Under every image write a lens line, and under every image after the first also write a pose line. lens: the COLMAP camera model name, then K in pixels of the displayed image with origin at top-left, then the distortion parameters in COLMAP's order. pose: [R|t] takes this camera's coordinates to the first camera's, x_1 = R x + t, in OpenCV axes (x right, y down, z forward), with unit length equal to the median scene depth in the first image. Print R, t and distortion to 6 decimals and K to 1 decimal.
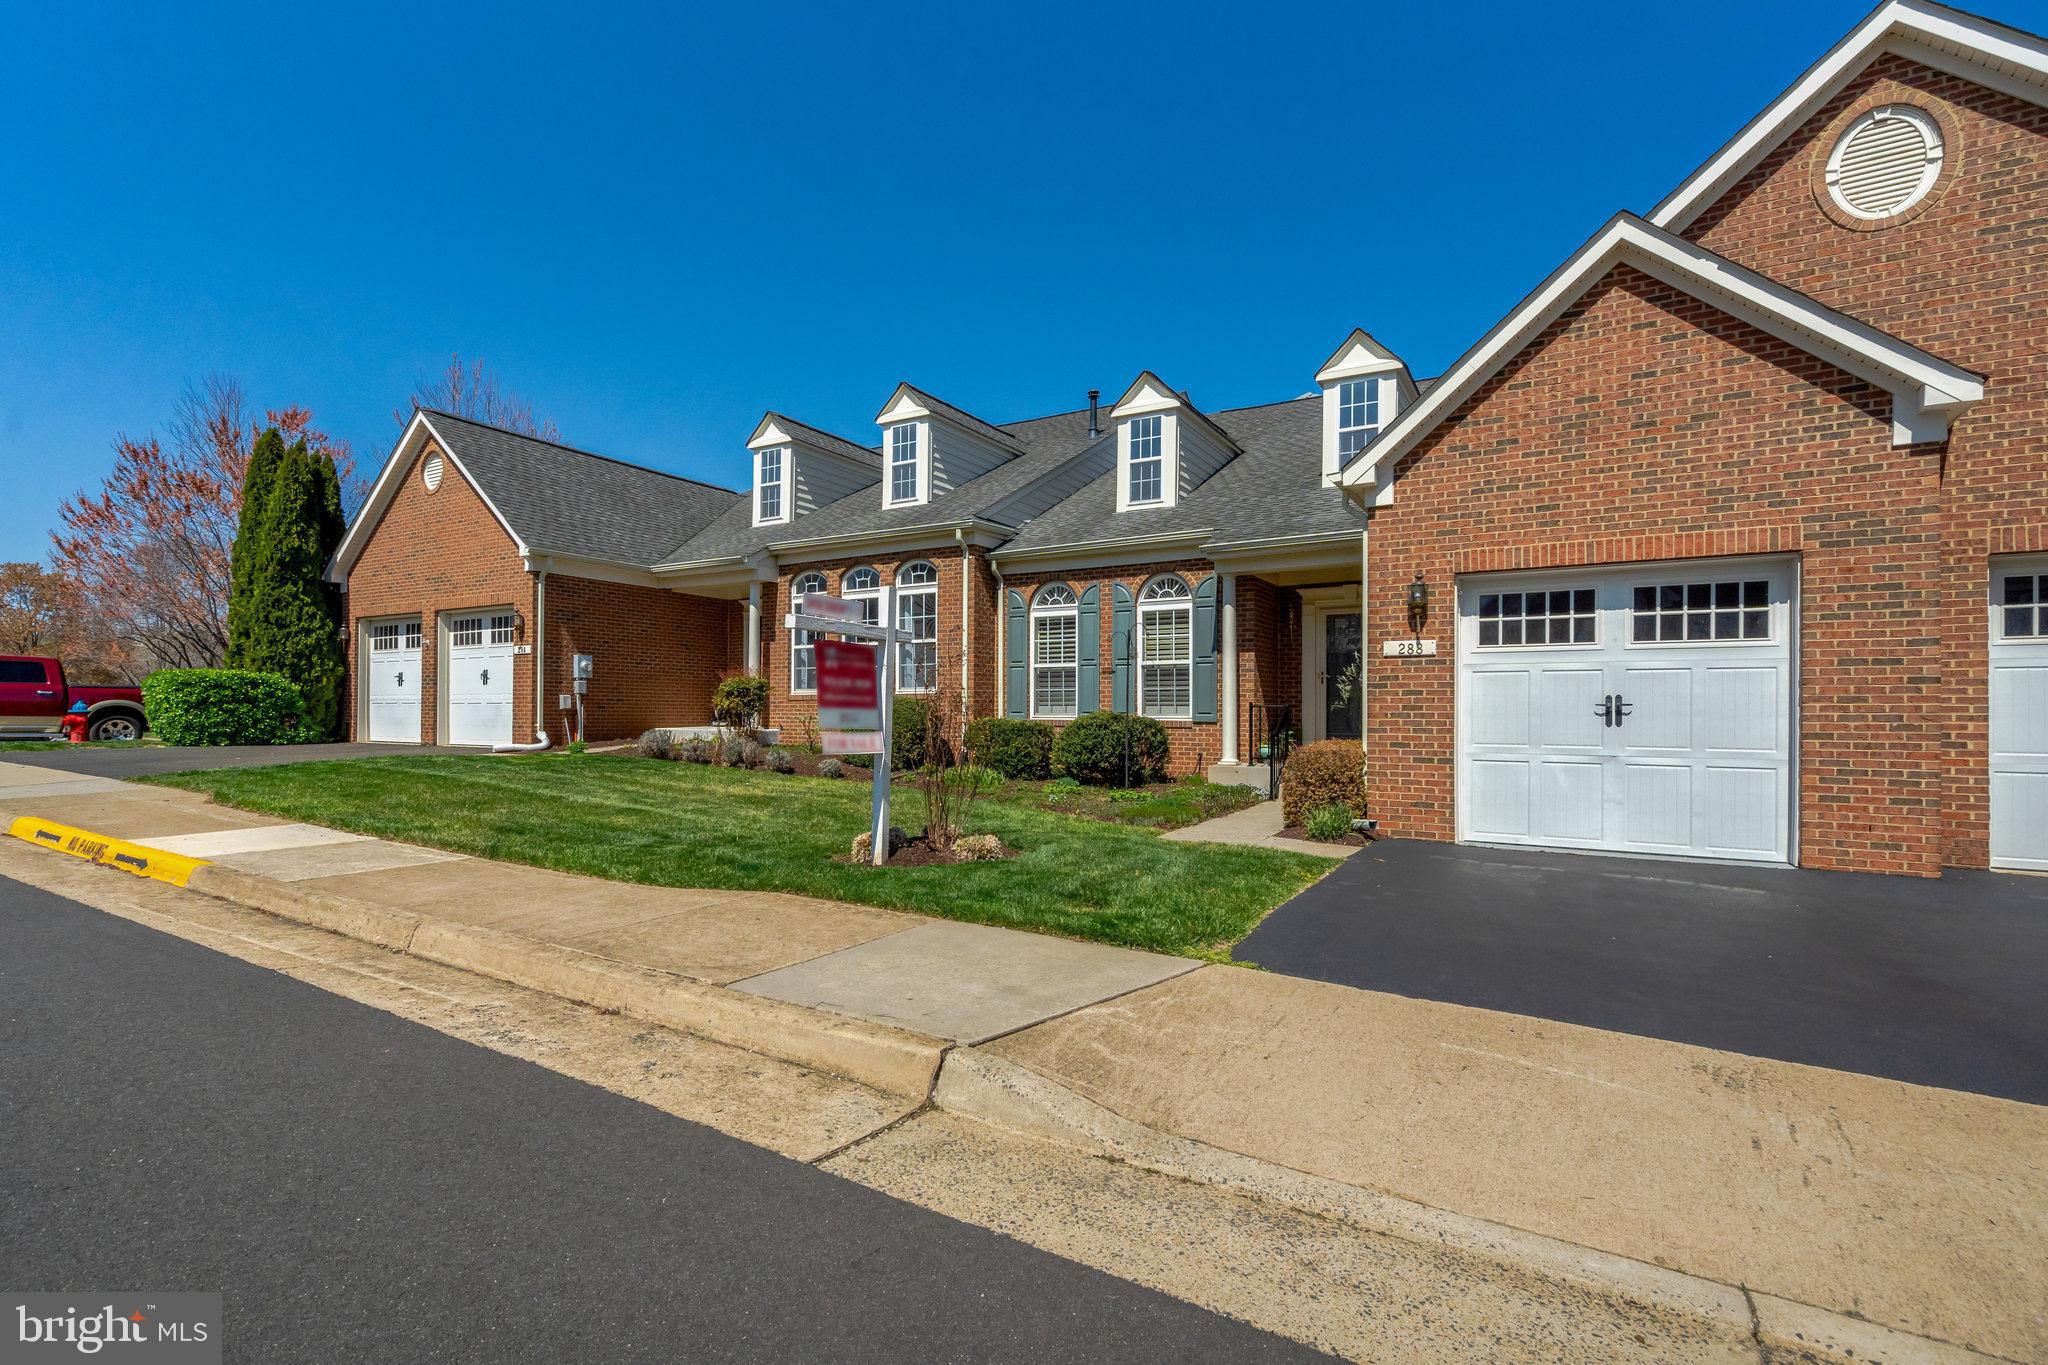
lens RADIAL K [[944.9, 0, 951.8], [0, 944.9, 696.8], [0, 0, 1]] dist [-0.003863, 0.002380]
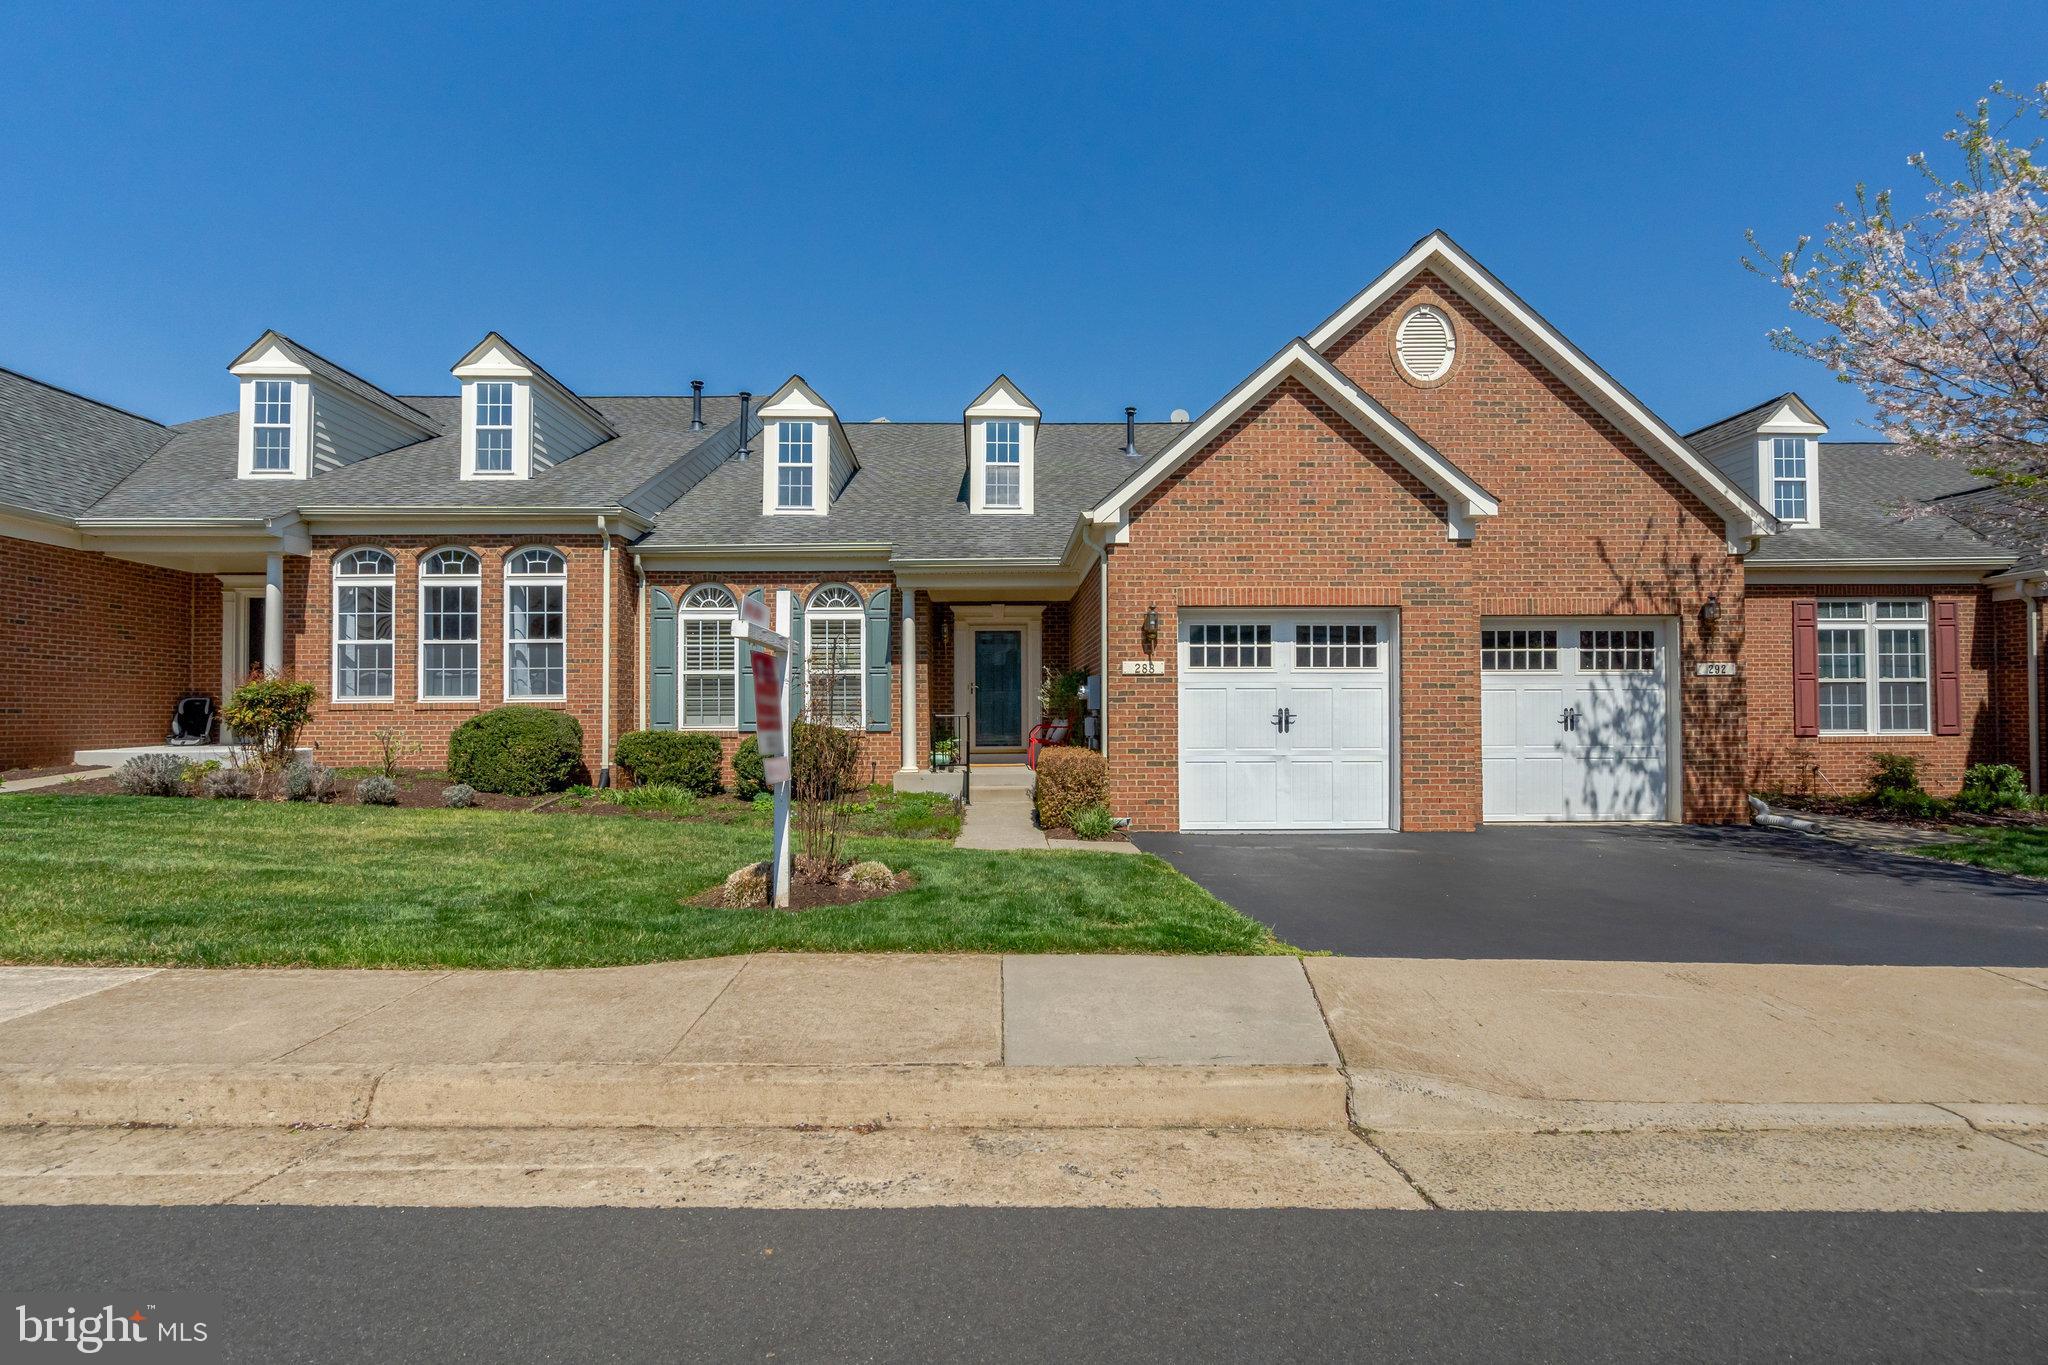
lens RADIAL K [[944.9, 0, 1017.5], [0, 944.9, 689.1], [0, 0, 1]] dist [-0.003863, 0.002380]
pose [[0.838840, 0.007082, 0.544332, -0.317491], [-0.000399, 0.999923, -0.012396, -0.012071], [-0.544378, 0.010181, 0.838778, 0.119155]]
